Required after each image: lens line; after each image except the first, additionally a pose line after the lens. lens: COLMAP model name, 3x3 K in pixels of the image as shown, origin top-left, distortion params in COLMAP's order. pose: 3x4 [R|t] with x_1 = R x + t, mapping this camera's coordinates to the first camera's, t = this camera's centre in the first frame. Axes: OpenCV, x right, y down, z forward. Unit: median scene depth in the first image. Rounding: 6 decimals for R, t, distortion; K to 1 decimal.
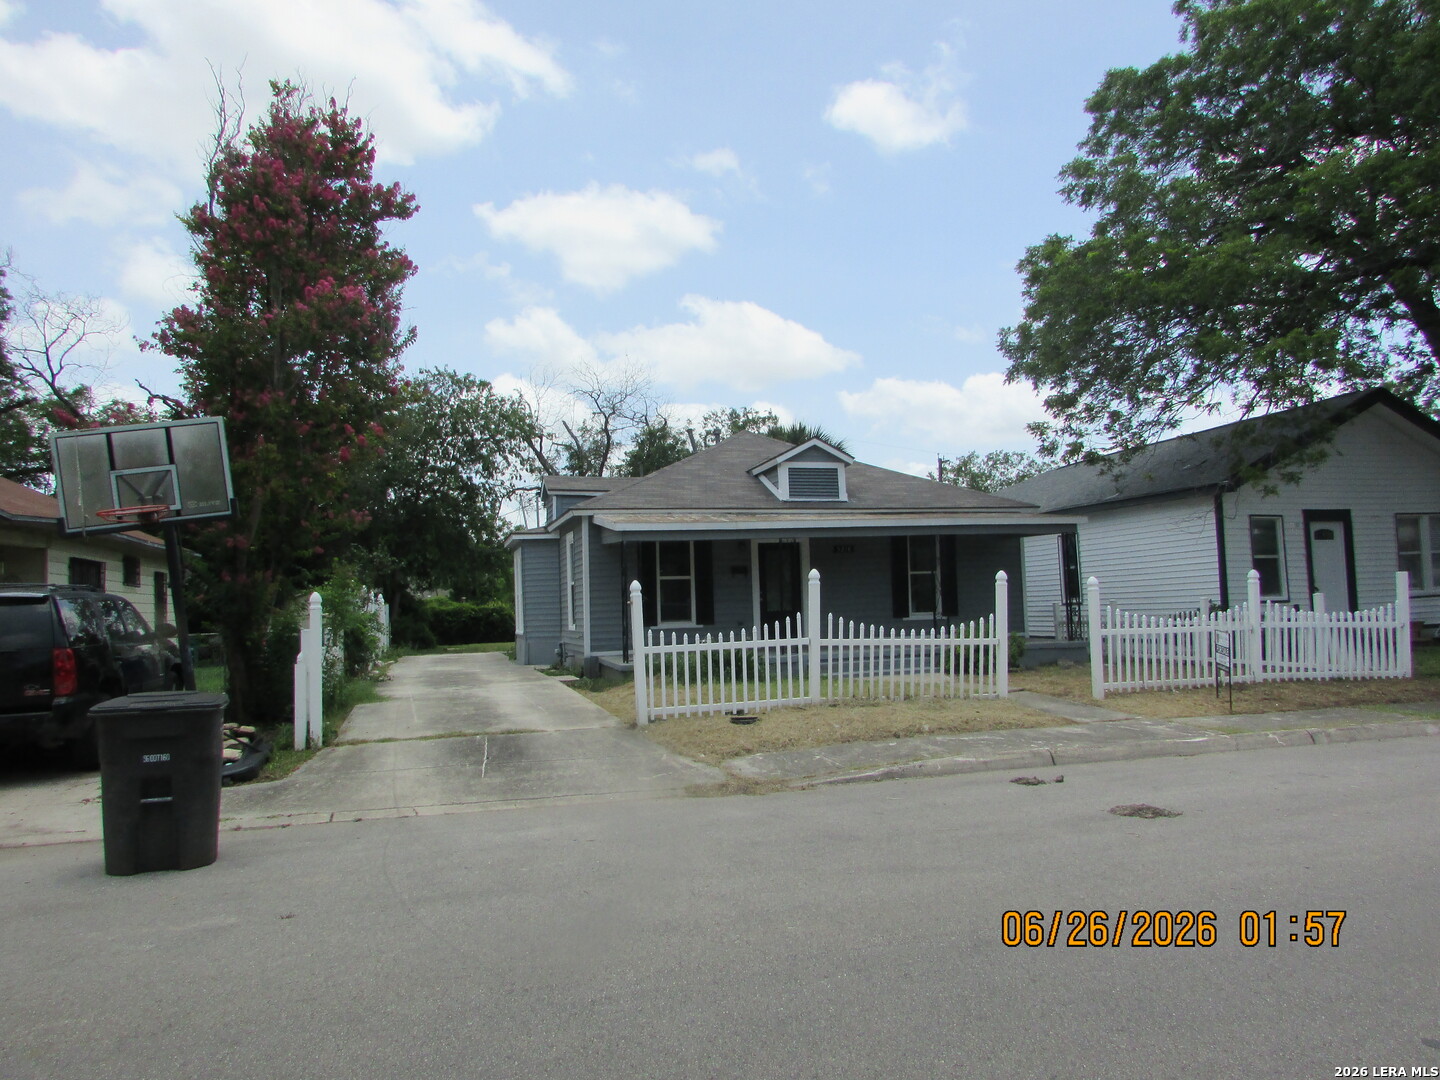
lens RADIAL K [[1027.2, 0, 722.1], [0, 1027.2, 543.2], [0, 0, 1]] dist [-0.035990, 0.019768]
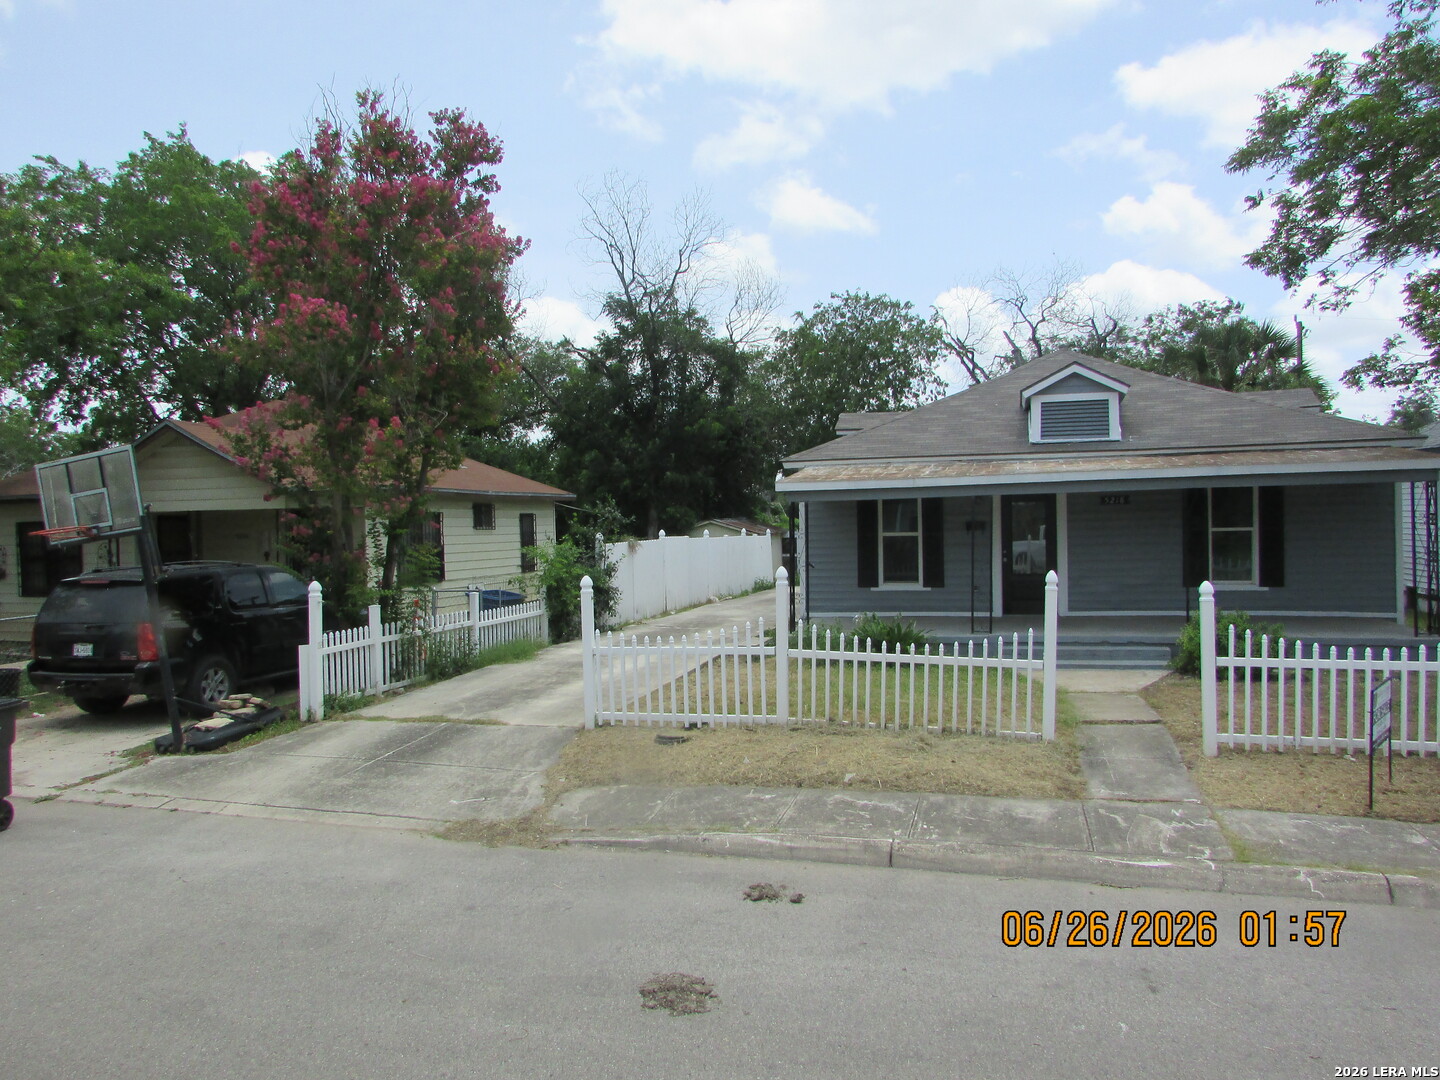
lens RADIAL K [[1027.2, 0, 713.6], [0, 1027.2, 545.2], [0, 0, 1]] dist [-0.035990, 0.019768]
pose [[0.847250, 0.024671, -0.530622, 0.275603], [0.027010, 0.995628, 0.089418, -0.038765], [0.530508, -0.090092, 0.842879, 0.149007]]
